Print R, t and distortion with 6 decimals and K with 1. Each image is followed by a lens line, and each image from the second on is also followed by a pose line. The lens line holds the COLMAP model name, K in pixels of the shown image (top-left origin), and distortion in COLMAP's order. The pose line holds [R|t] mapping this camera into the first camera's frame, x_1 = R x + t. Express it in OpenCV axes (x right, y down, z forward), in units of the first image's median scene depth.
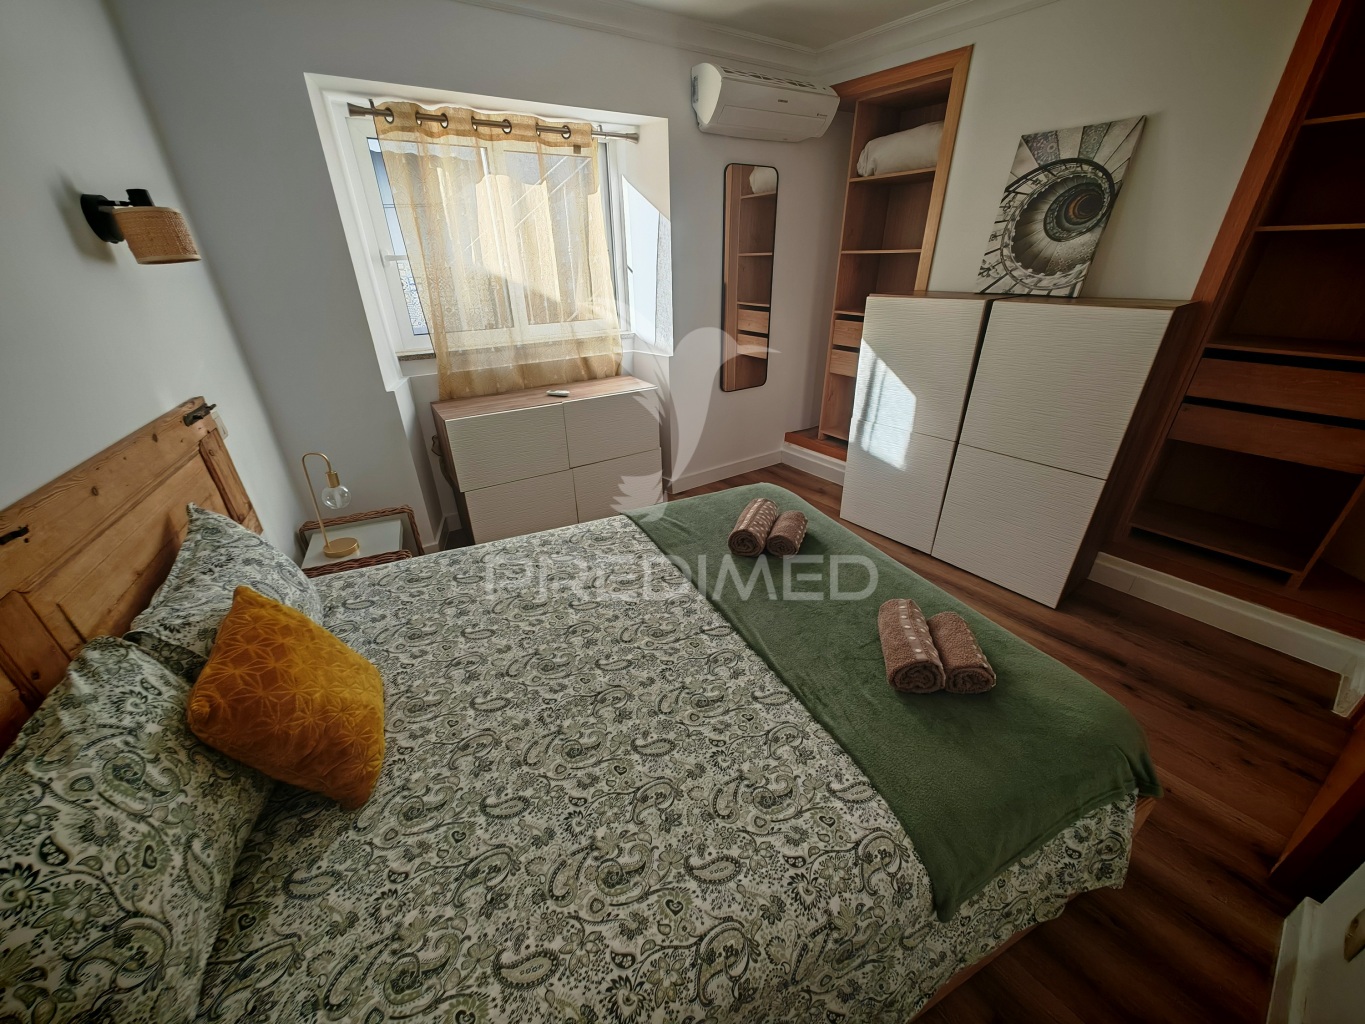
lens RADIAL K [[510.4, 0, 683.6], [0, 510.4, 514.1], [0, 0, 1]] dist [-0.002541, 0.000107]
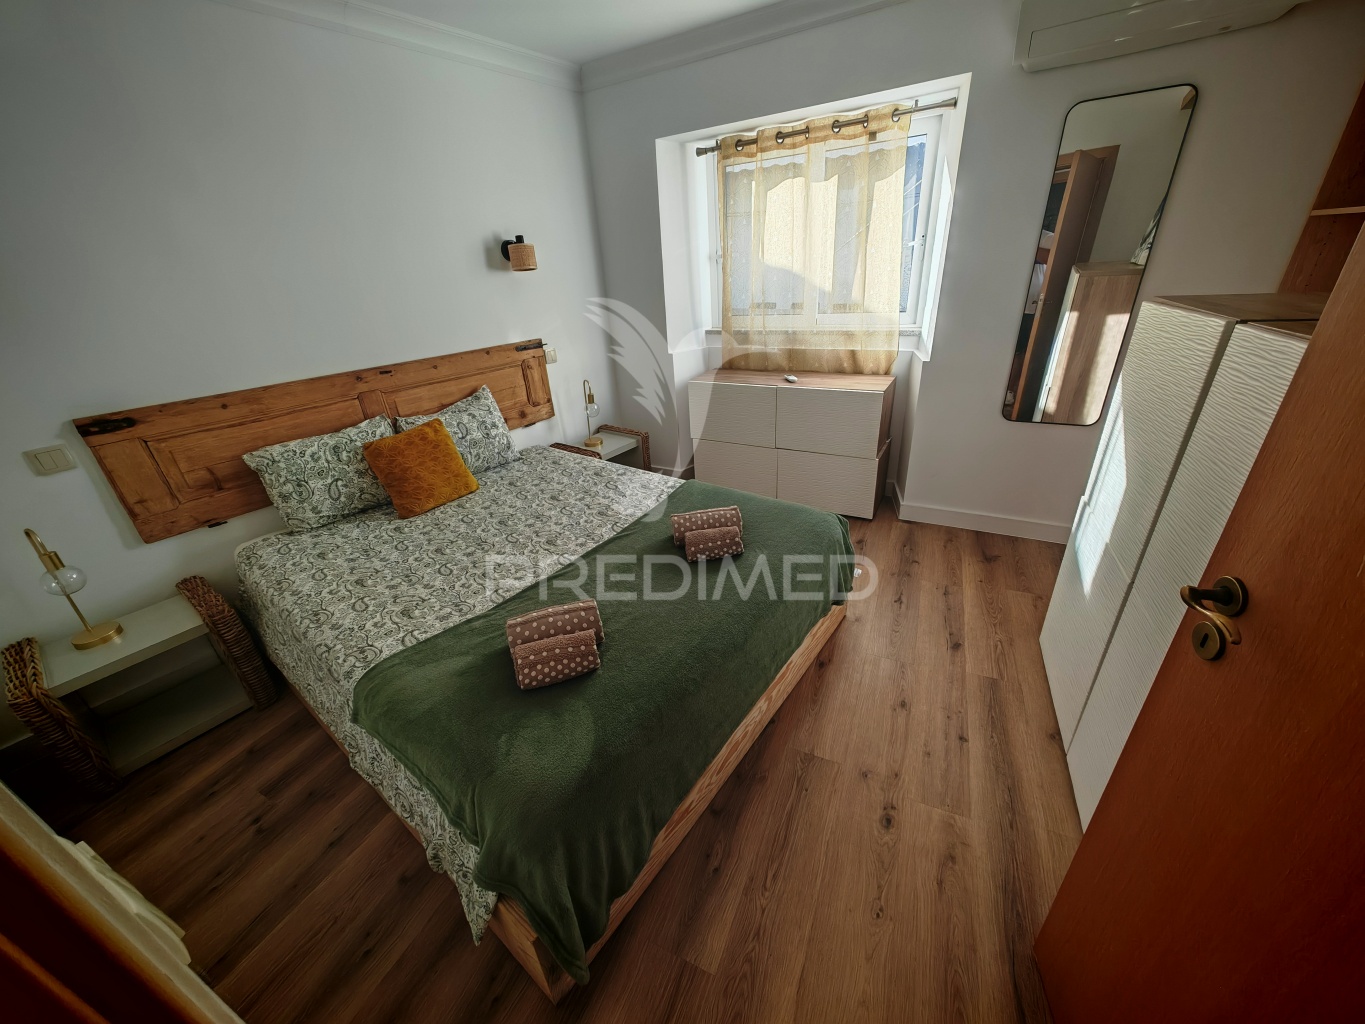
lens RADIAL K [[510.4, 0, 683.6], [0, 510.4, 514.1], [0, 0, 1]] dist [-0.002541, 0.000107]
pose [[0.460407, 0.377494, -0.803445, 0.689317], [-0.350688, 0.908804, 0.226038, -0.155774], [0.815502, 0.177689, 0.550802, 0.302708]]
